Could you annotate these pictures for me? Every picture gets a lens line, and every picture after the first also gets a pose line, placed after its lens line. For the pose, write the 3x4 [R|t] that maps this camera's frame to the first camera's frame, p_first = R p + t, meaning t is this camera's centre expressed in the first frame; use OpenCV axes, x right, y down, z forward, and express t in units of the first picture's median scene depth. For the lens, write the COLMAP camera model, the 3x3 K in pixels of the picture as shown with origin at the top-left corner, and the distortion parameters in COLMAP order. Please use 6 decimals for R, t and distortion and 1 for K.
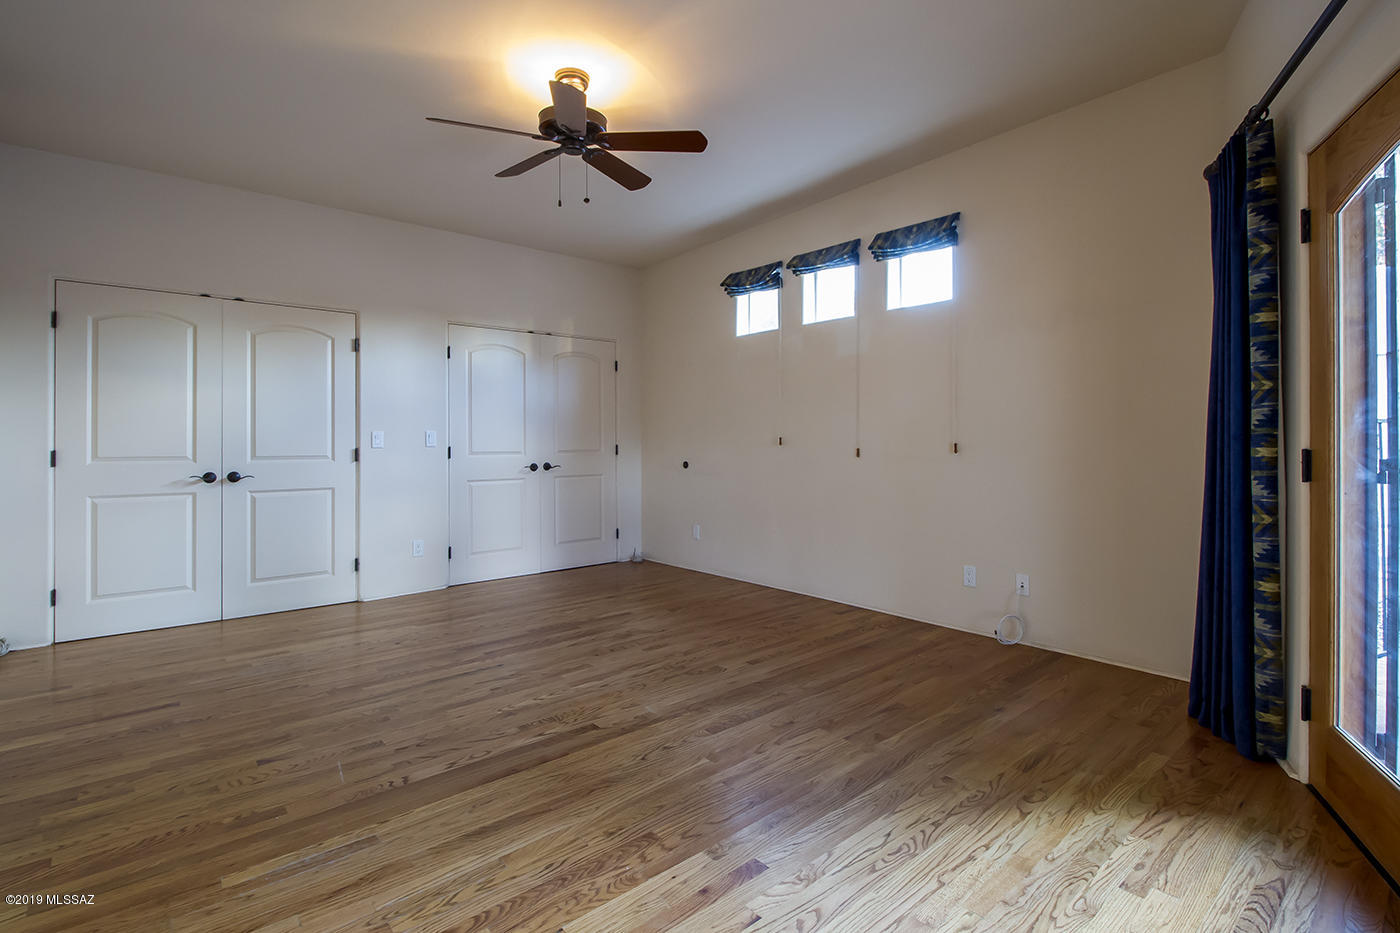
lens RADIAL K [[682.1, 0, 718.7], [0, 682.1, 448.8], [0, 0, 1]] dist [0.018781, -0.018597]
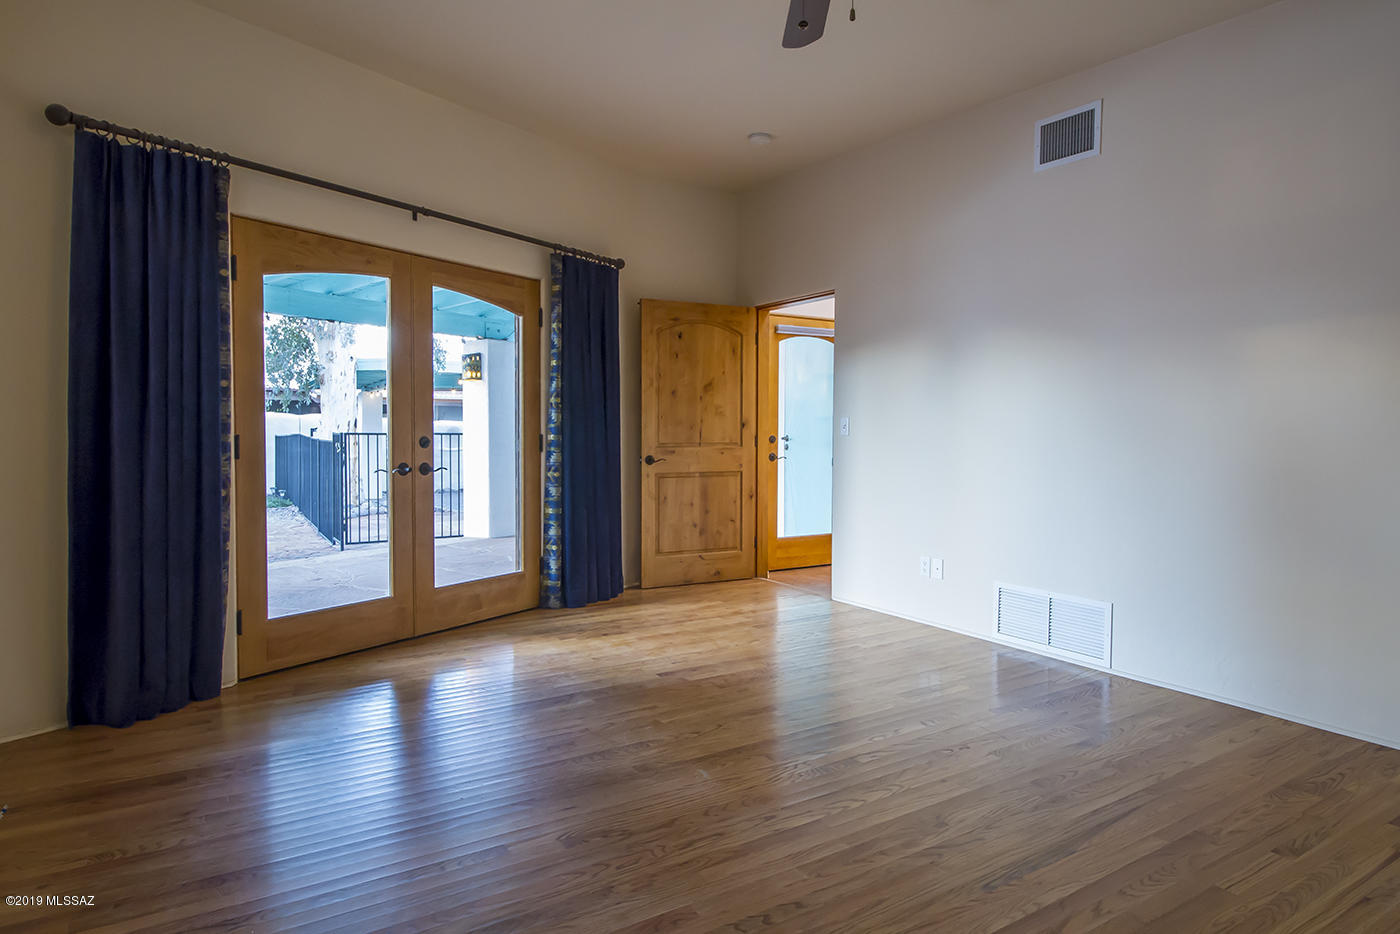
lens RADIAL K [[801.7, 0, 700.0], [0, 801.7, 467.0], [0, 0, 1]] dist [-0.001436, -0.000271]
pose [[-0.983476, -0.008431, 0.180842, -0.219358], [0.001063, 0.998629, 0.052335, -0.015407], [-0.181035, 0.051663, -0.982119, 1.603881]]
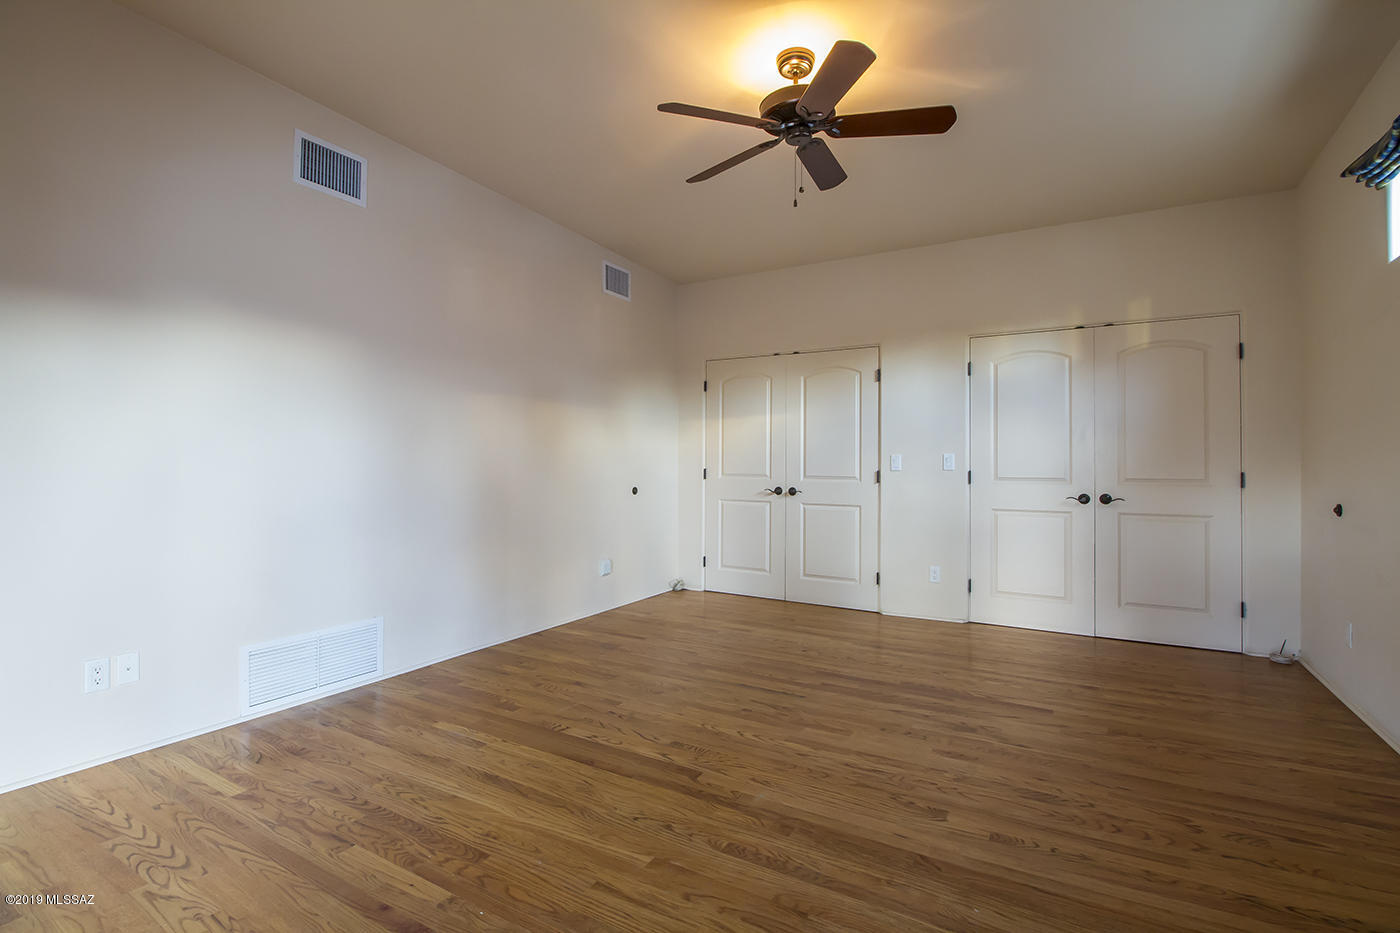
lens RADIAL K [[660.5, 0, 700.0], [0, 660.5, 466.5], [0, 0, 1]] dist [-0.010272, -0.000865]
pose [[0.291788, 0.010983, -0.956420, 0.533907], [-0.015829, 0.999853, 0.006653, -0.013853], [0.956352, 0.013198, 0.291919, 0.590736]]
